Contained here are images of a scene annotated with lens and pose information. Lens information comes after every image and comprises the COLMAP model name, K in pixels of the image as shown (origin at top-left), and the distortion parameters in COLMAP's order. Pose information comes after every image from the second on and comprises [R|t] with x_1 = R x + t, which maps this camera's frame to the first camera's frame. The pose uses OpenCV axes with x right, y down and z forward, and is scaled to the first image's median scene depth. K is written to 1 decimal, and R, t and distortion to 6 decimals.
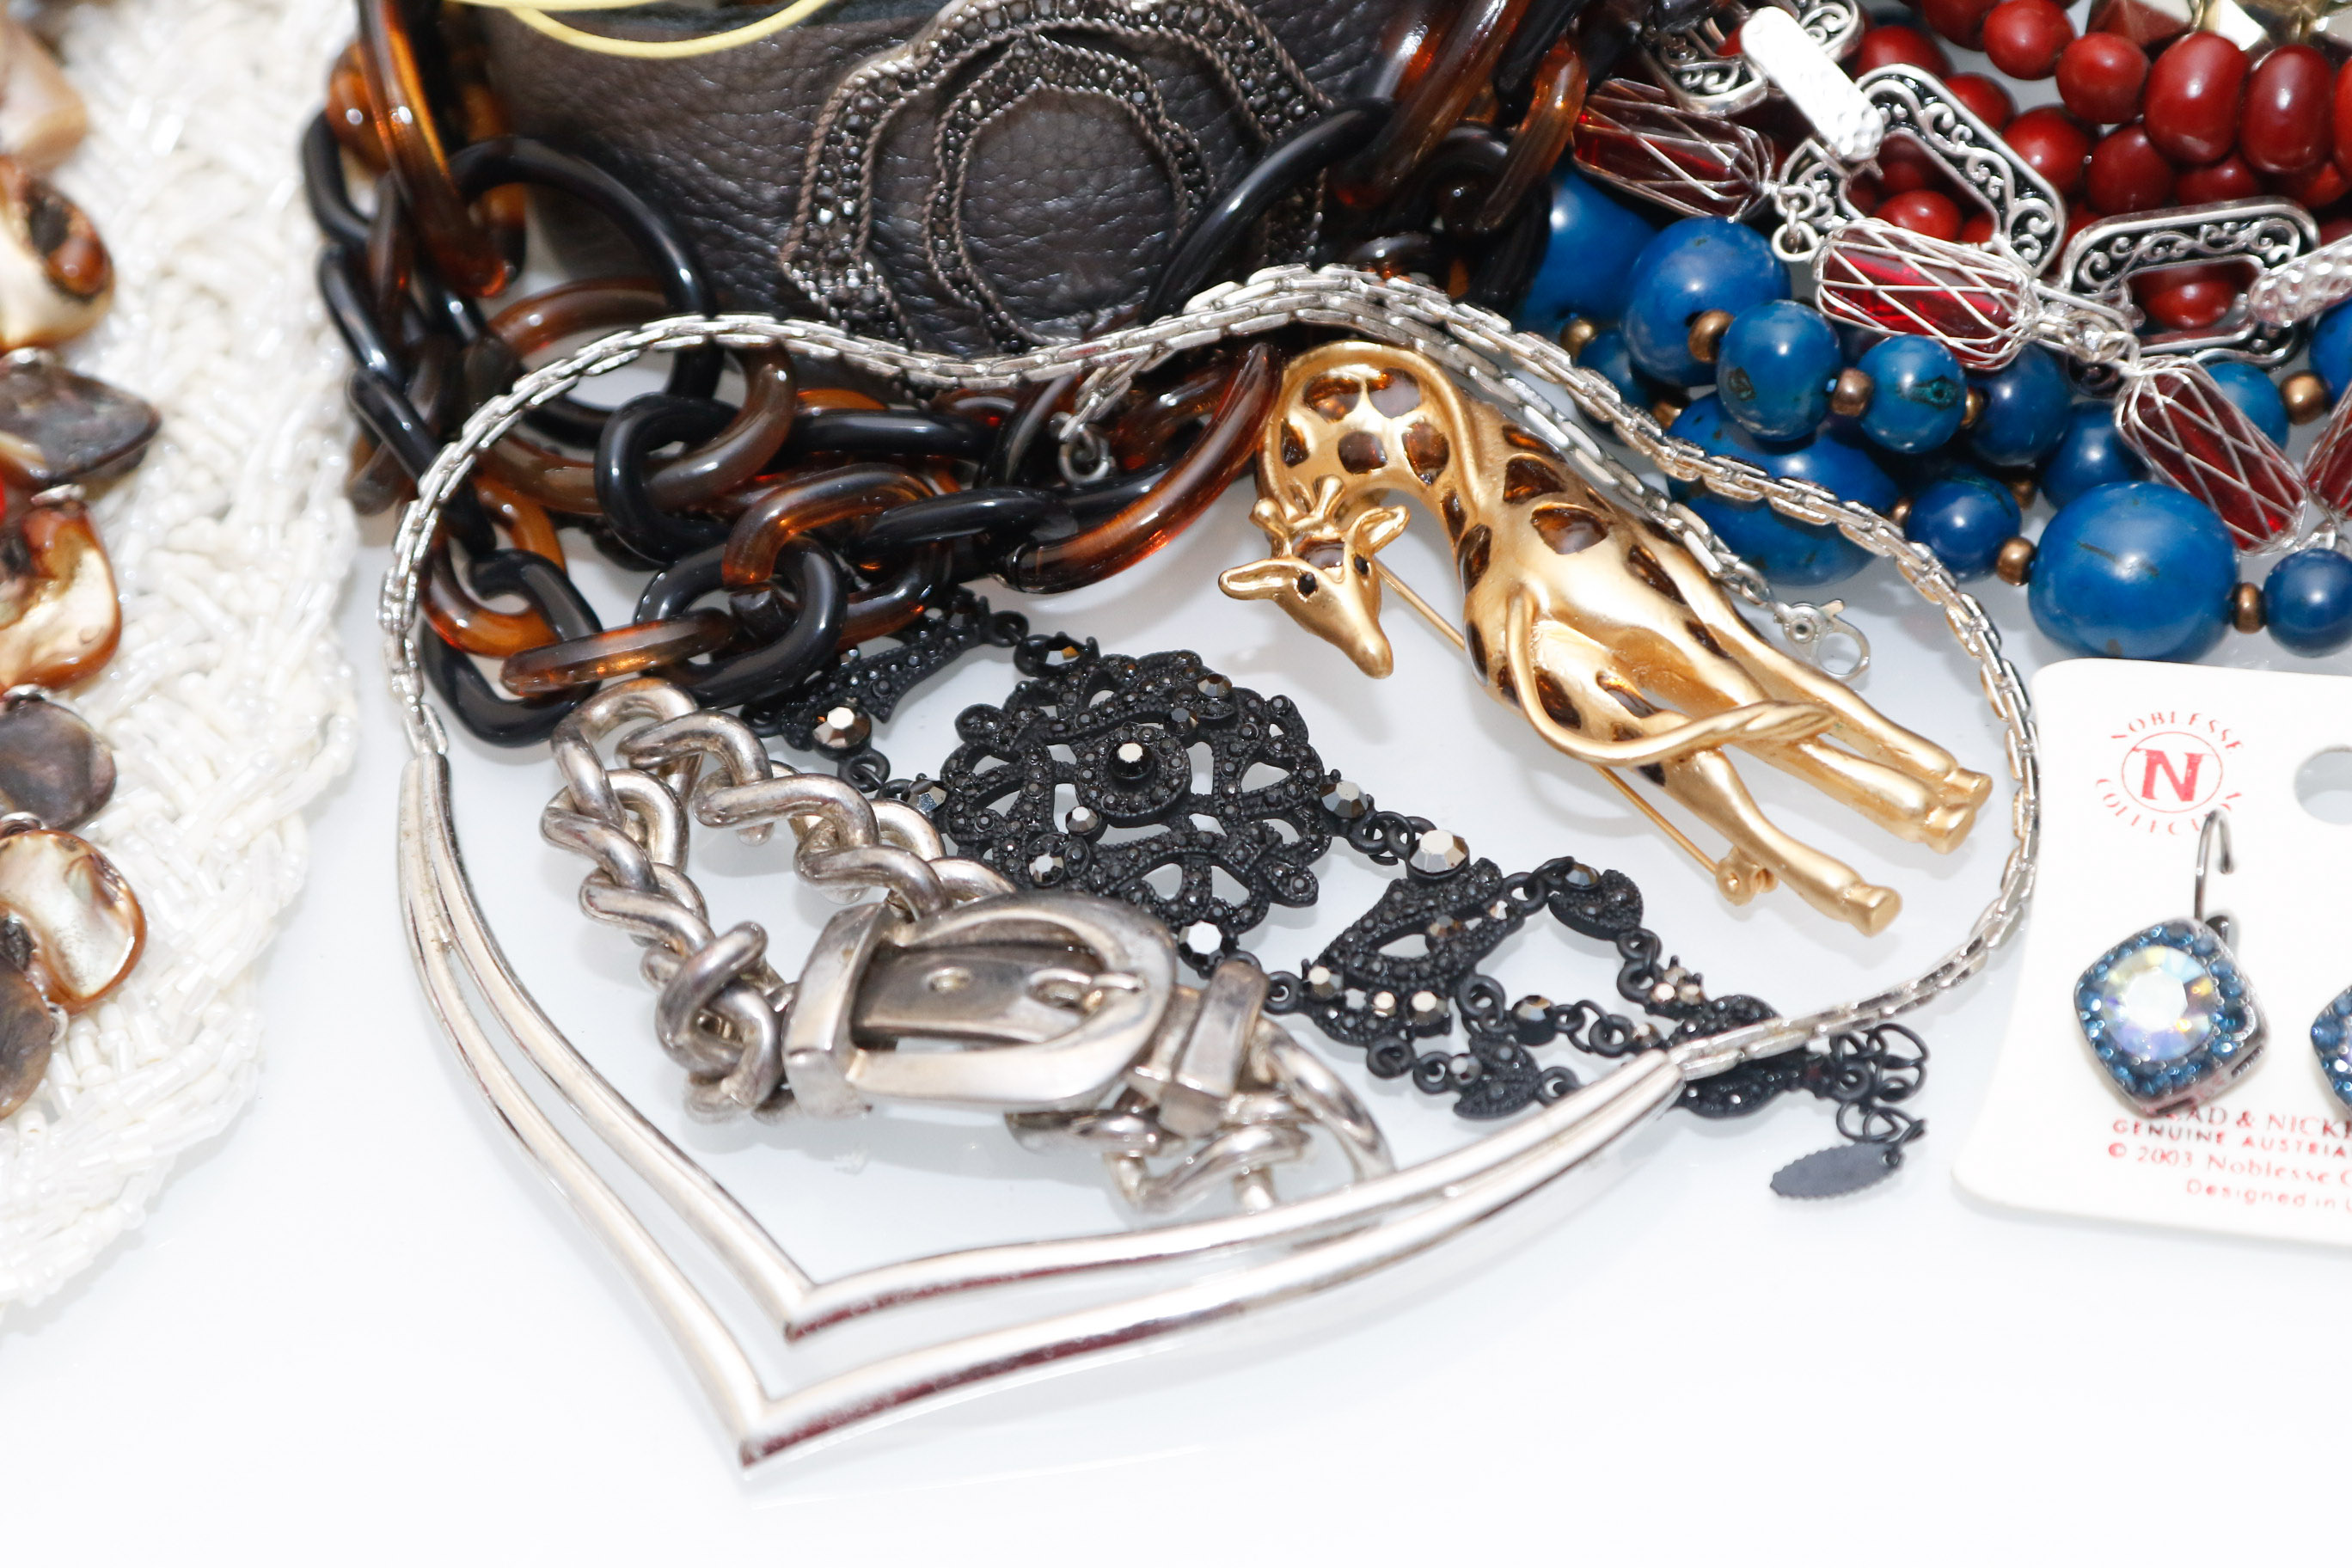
lens RADIAL K [[7948.7, 0, 1176.0], [0, 7948.7, 784.0], [0, 0, 1]] dist [0.237230, 1.312665]
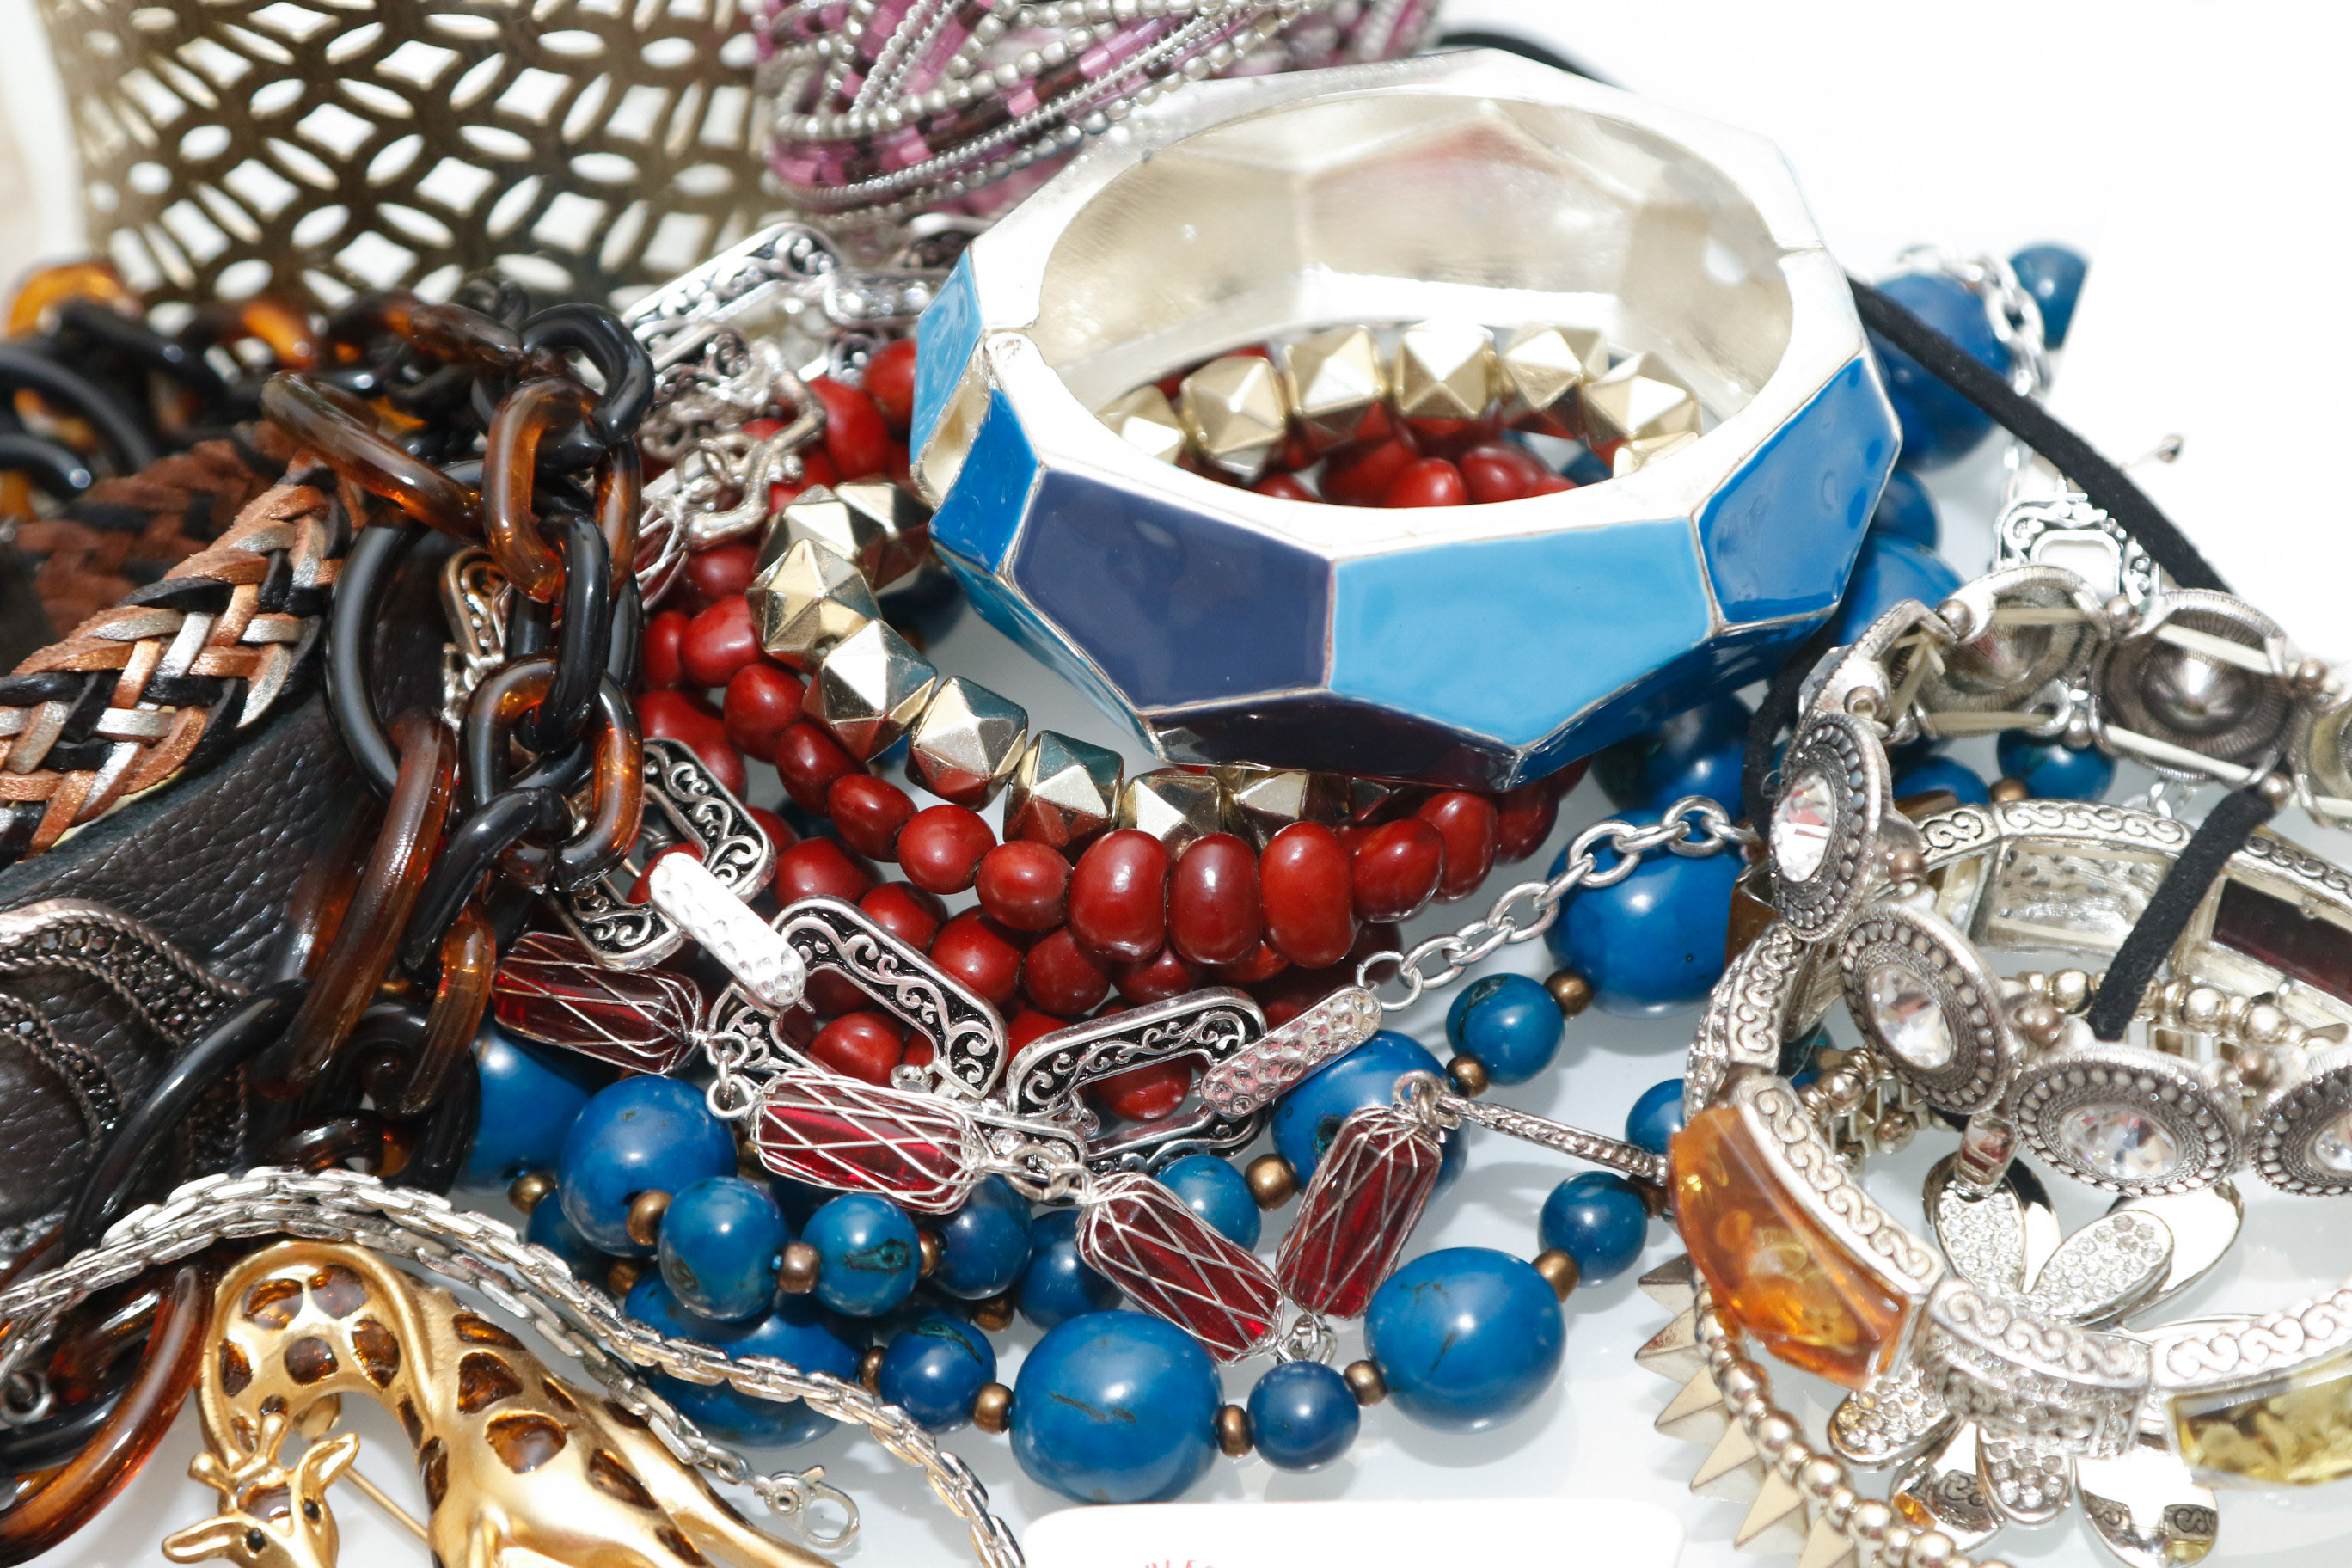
lens RADIAL K [[7087.7, 0, 1176.0], [0, 7087.7, 784.0], [0, 0, 1]] dist [0.164824, 0.639653]
pose [[0.989756, -0.125155, 0.068694, 0.077044], [0.122428, 0.991563, 0.042596, -0.135525], [-0.073446, -0.033749, 0.996728, 0.144546]]
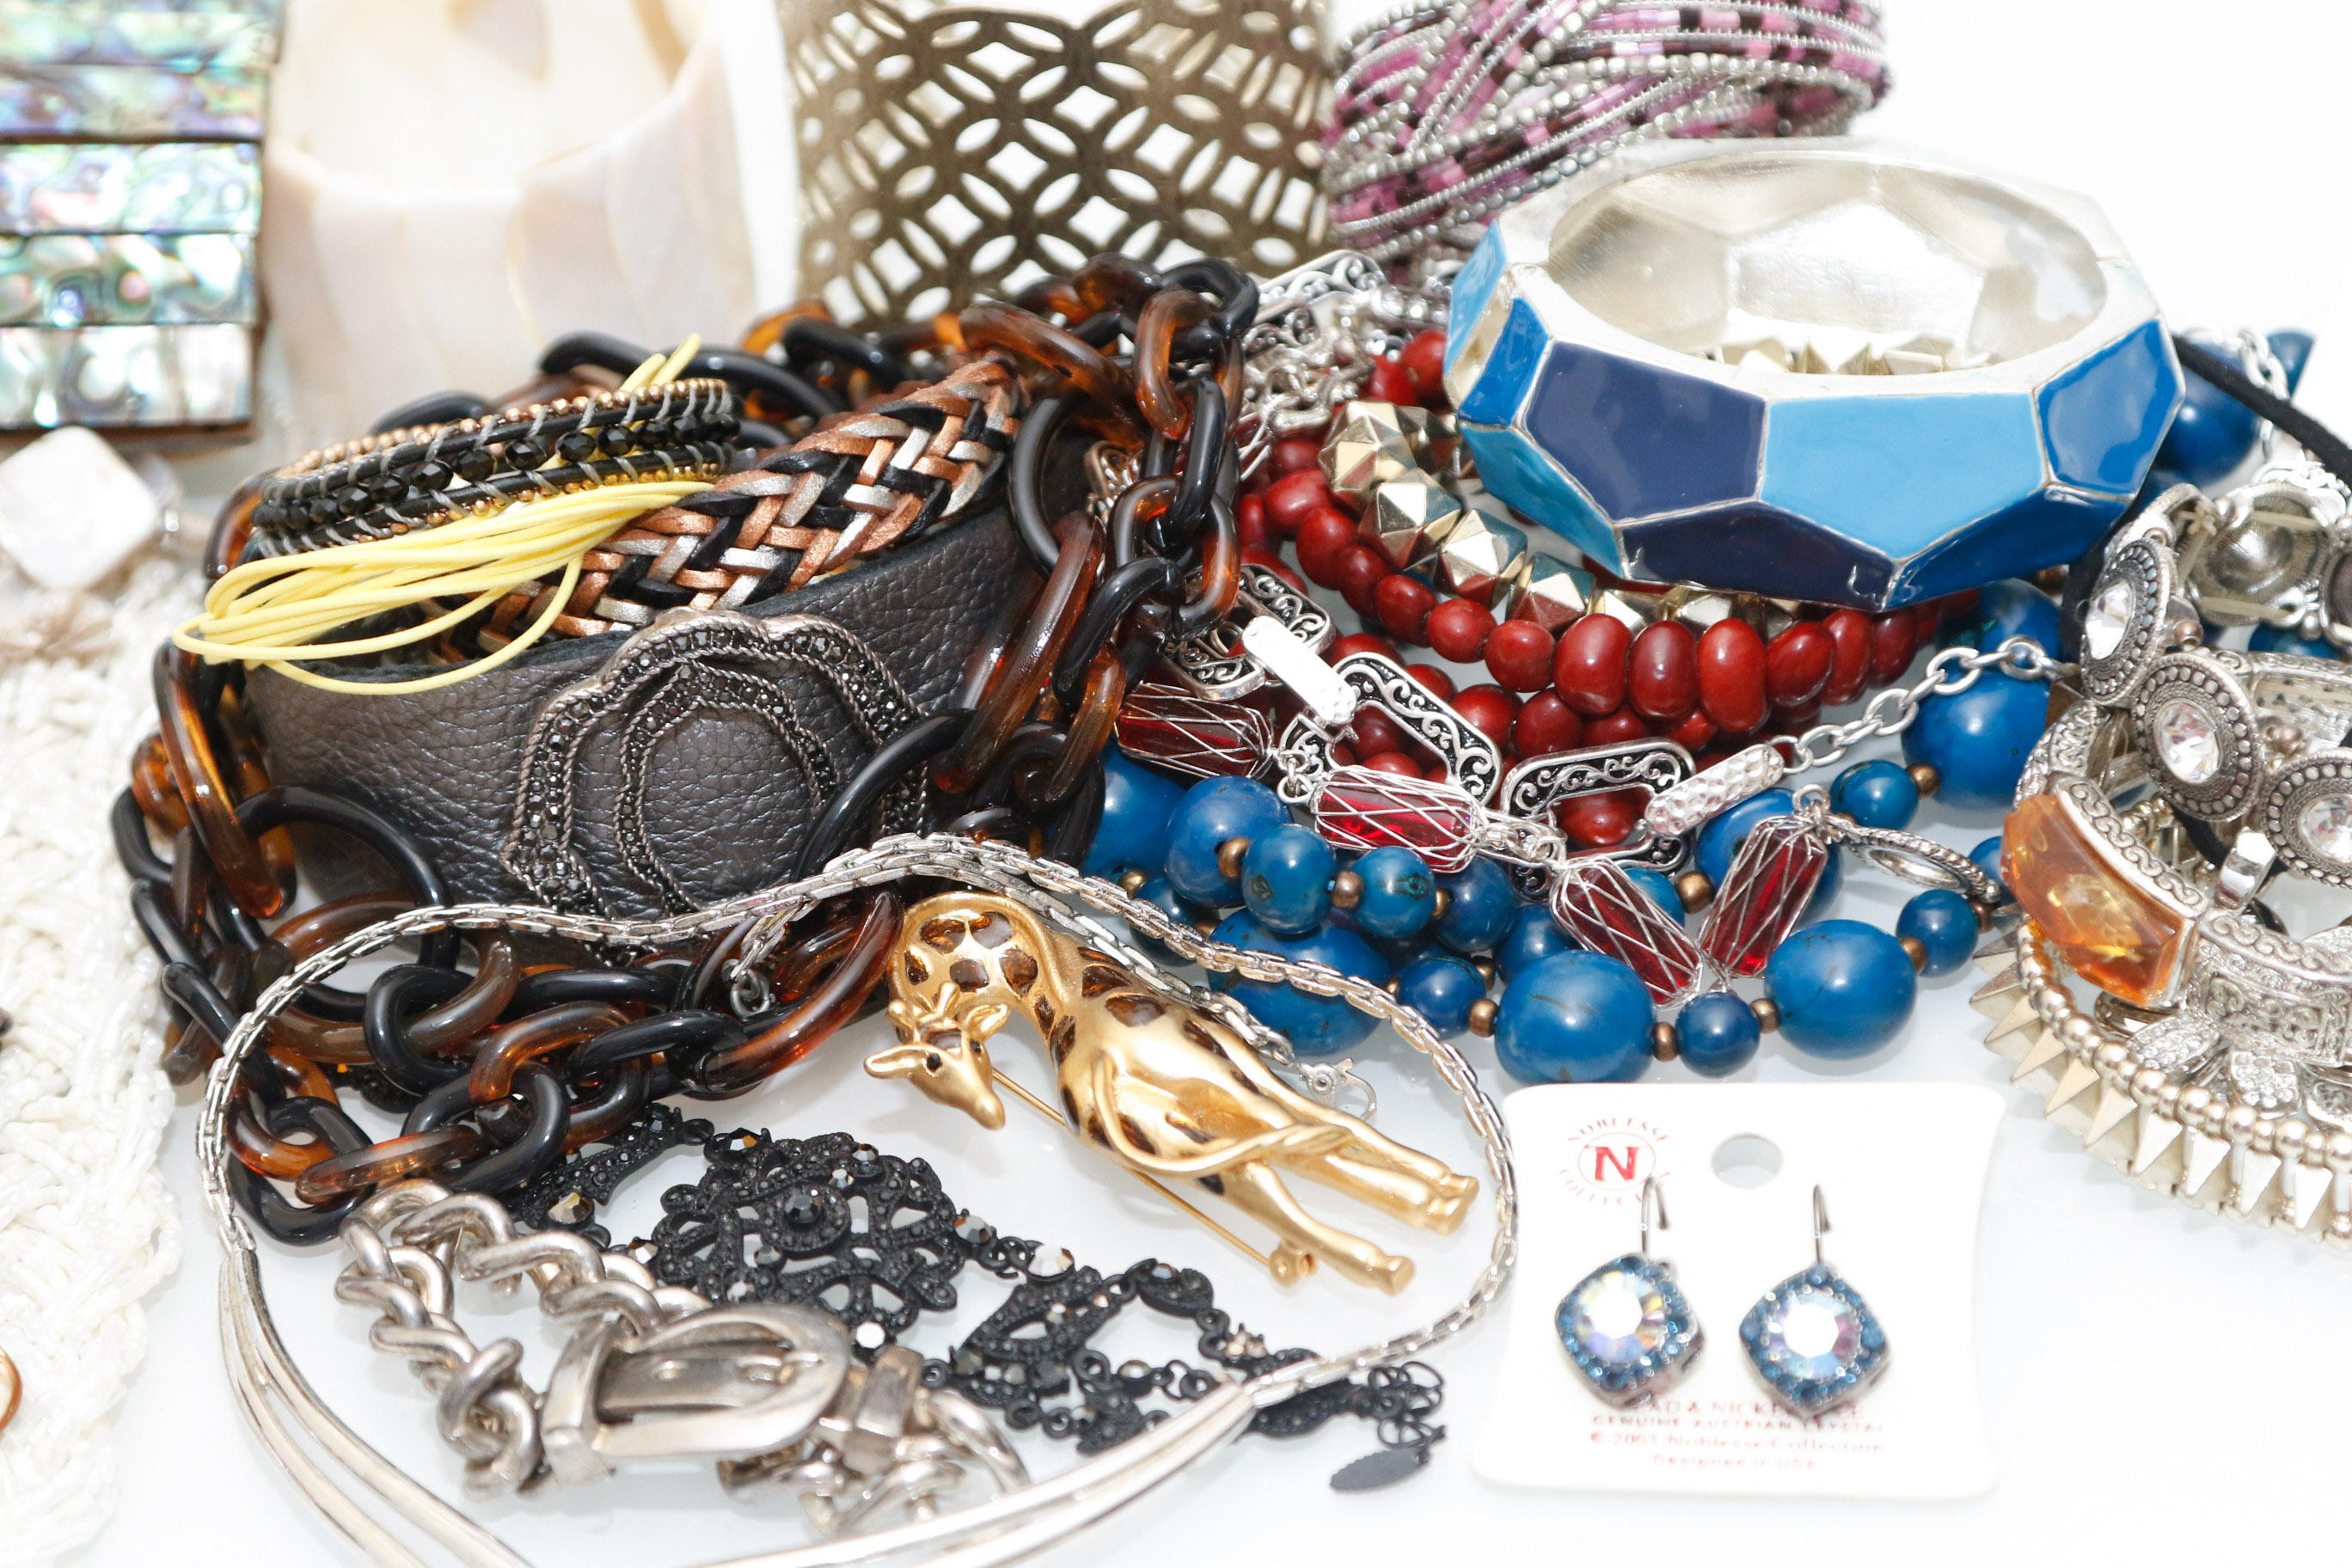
lens RADIAL K [[6896.7, 0, 1176.0], [0, 6896.7, 784.0], [0, 0, 1]] dist [0.208786, 0.191726]
pose [[0.996039, -0.055266, 0.069660, -0.019094], [0.066568, 0.982831, -0.172083, 0.121909], [-0.058954, 0.176039, 0.982616, -0.094114]]
